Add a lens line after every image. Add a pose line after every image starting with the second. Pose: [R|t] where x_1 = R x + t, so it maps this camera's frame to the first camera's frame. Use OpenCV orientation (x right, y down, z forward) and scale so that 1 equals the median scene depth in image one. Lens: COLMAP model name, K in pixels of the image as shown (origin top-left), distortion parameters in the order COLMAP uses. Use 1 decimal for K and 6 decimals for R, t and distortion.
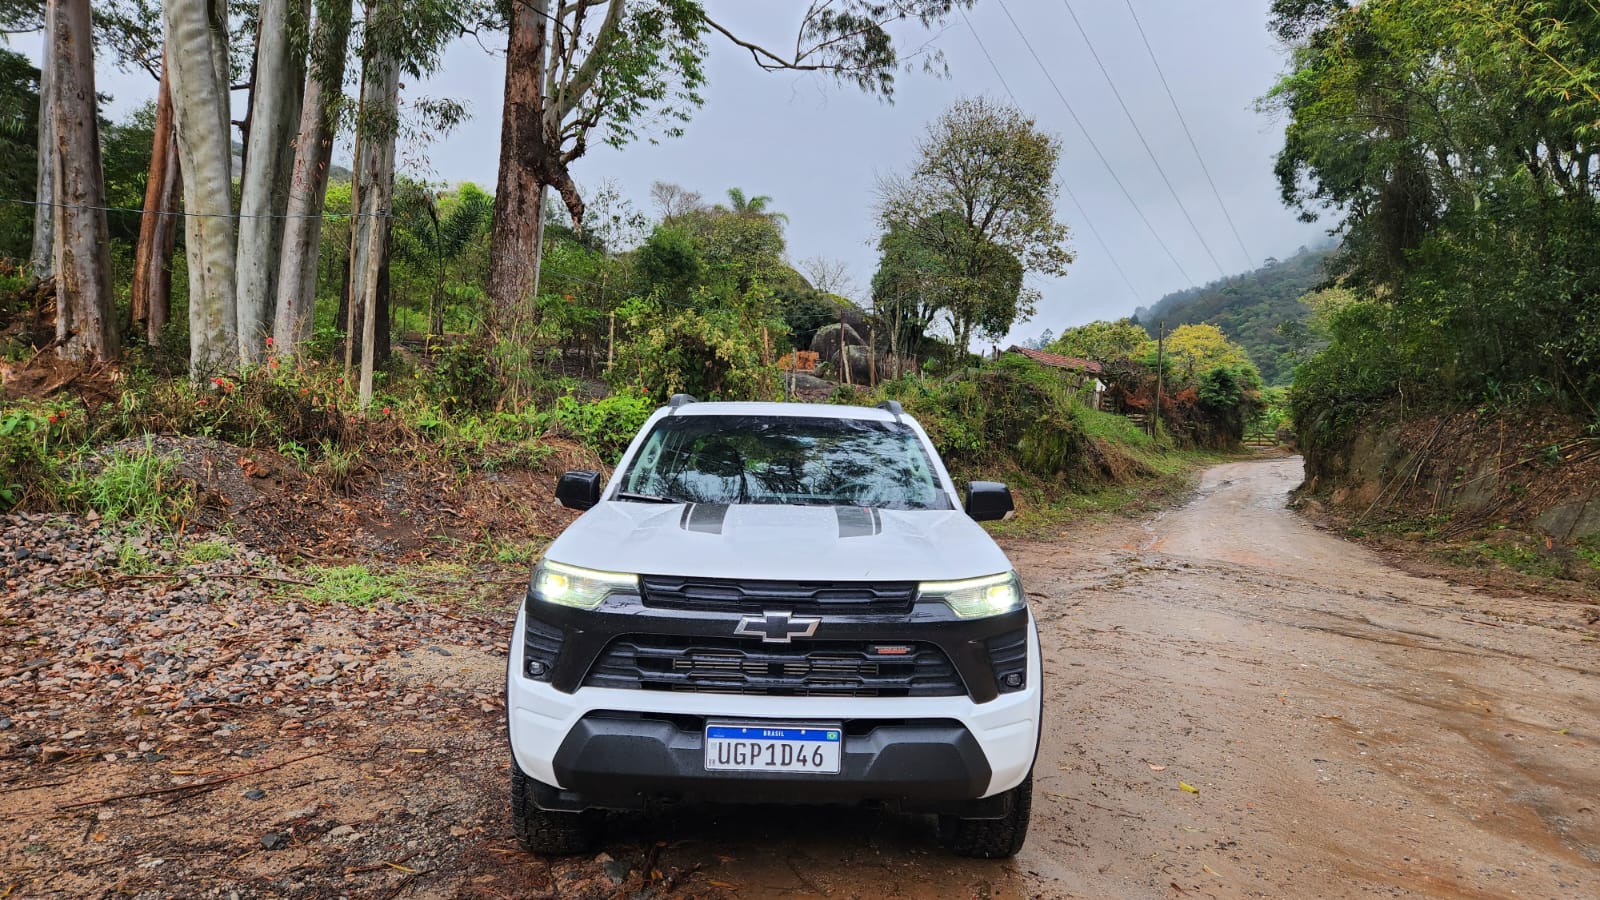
lens RADIAL K [[1060.1, 0, 803.8], [0, 1060.1, 452.6], [0, 0, 1]] dist [0.079267, -0.054835]
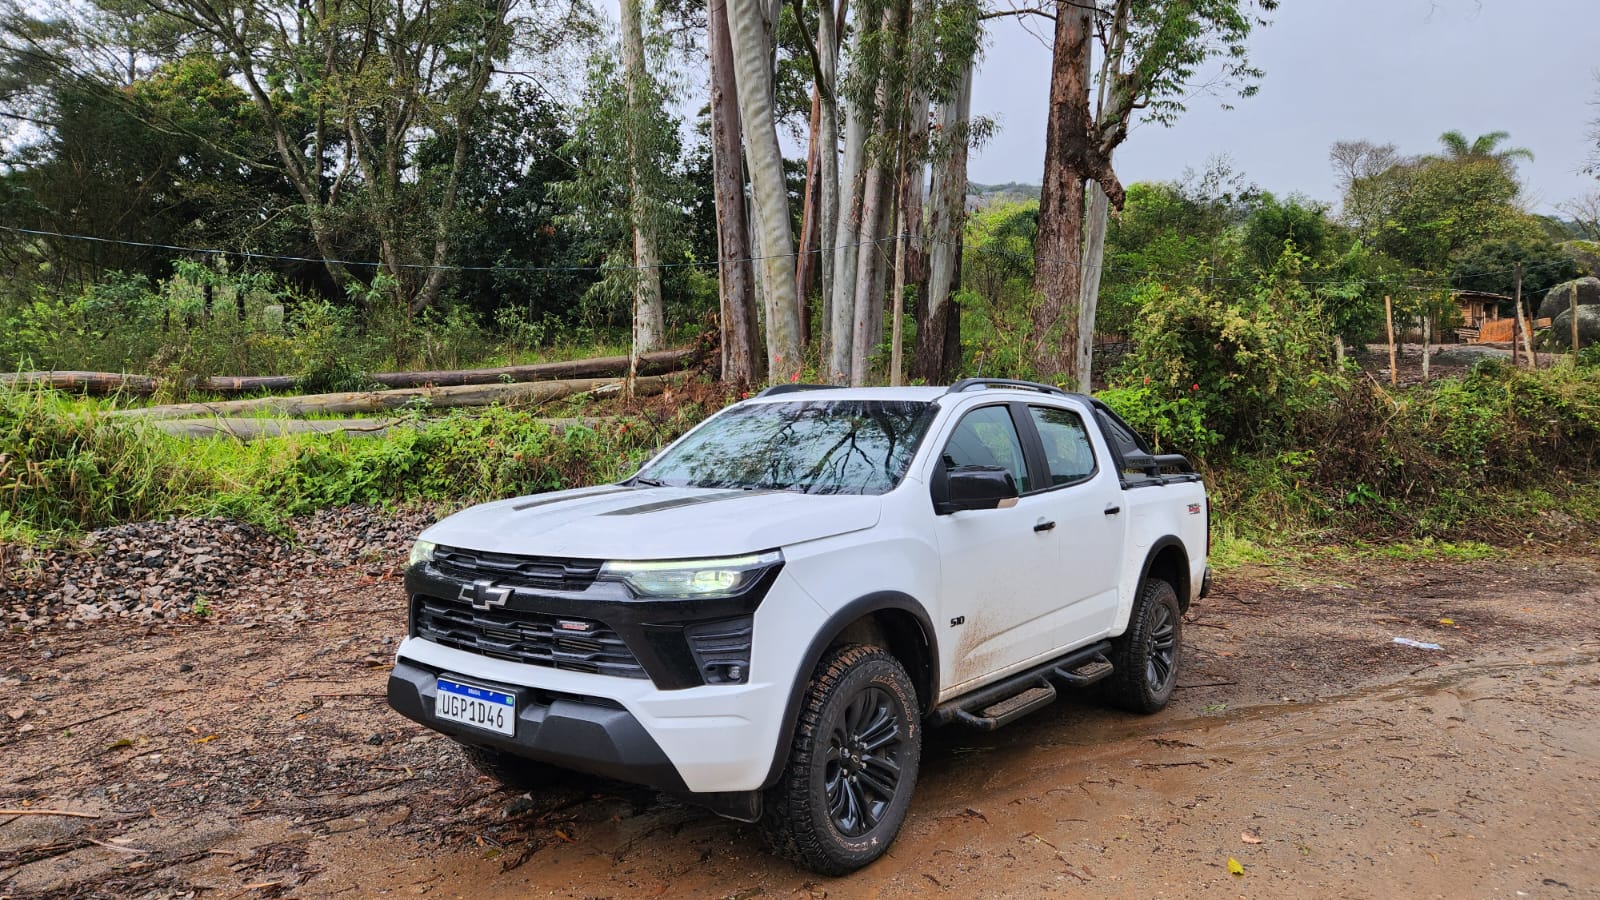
lens RADIAL K [[1060.1, 0, 805.2], [0, 1060.1, 457.8], [0, 0, 1]] dist [0.079267, -0.054835]
pose [[0.795531, -0.014302, -0.605745, 0.153950], [0.016163, 0.999867, -0.002380, 0.005584], [0.605698, -0.007897, 0.795656, 0.057331]]
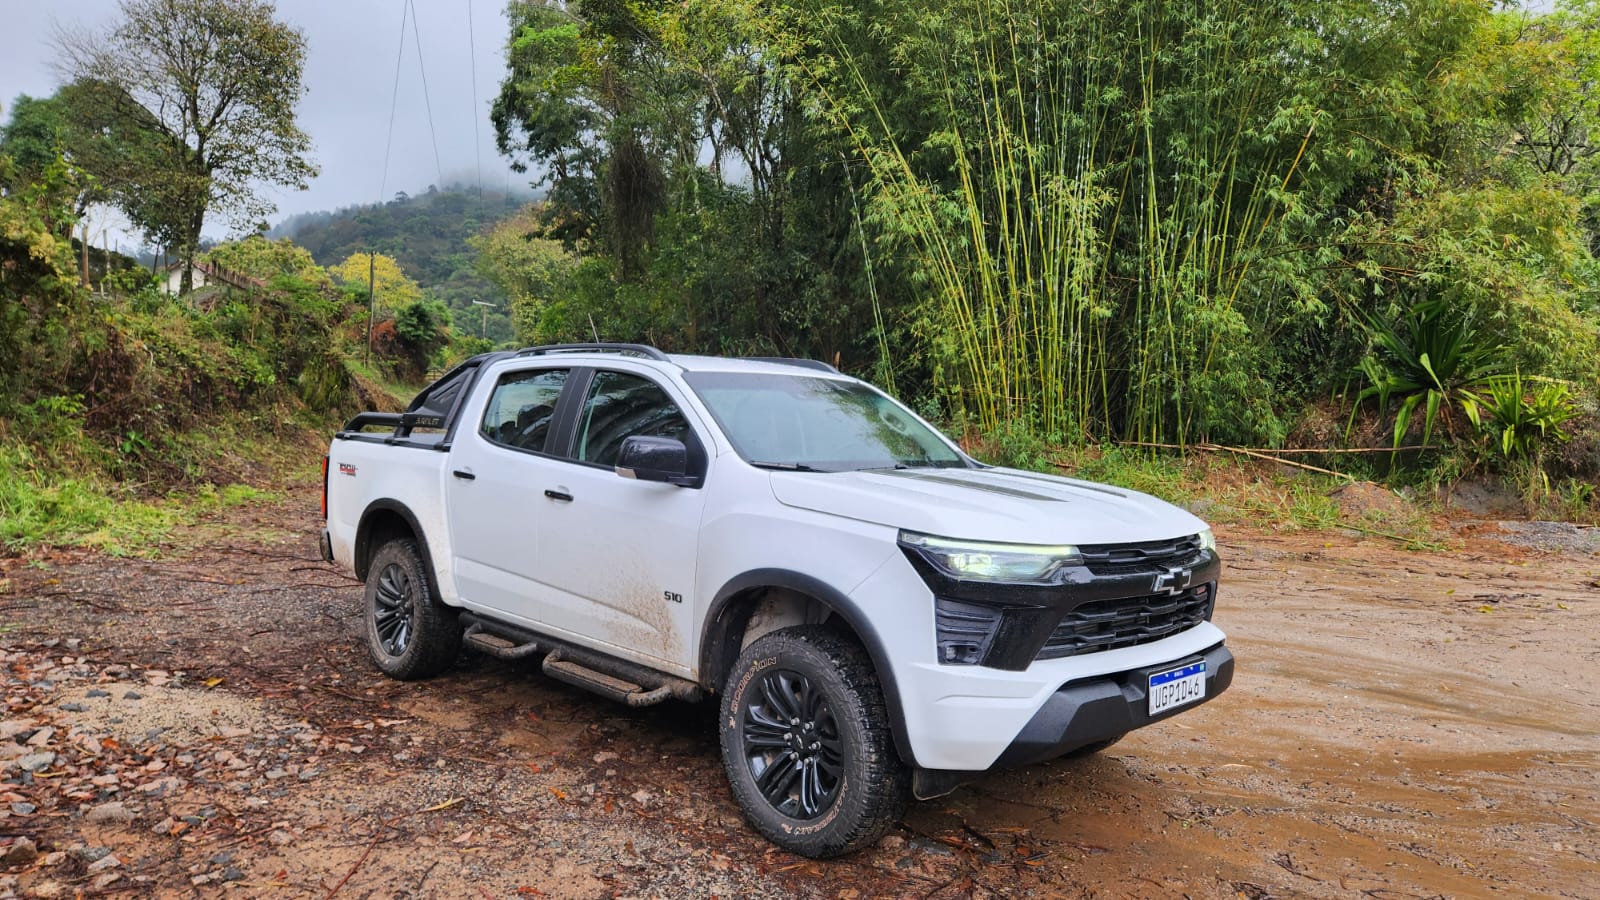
lens RADIAL K [[1060.1, 0, 802.8], [0, 1060.1, 455.9], [0, 0, 1]] dist [0.079267, -0.054835]
pose [[0.722385, -0.031490, 0.690773, -0.186758], [-0.014179, 0.998078, 0.060327, -0.005239], [-0.691345, -0.053374, 0.720550, 0.079311]]
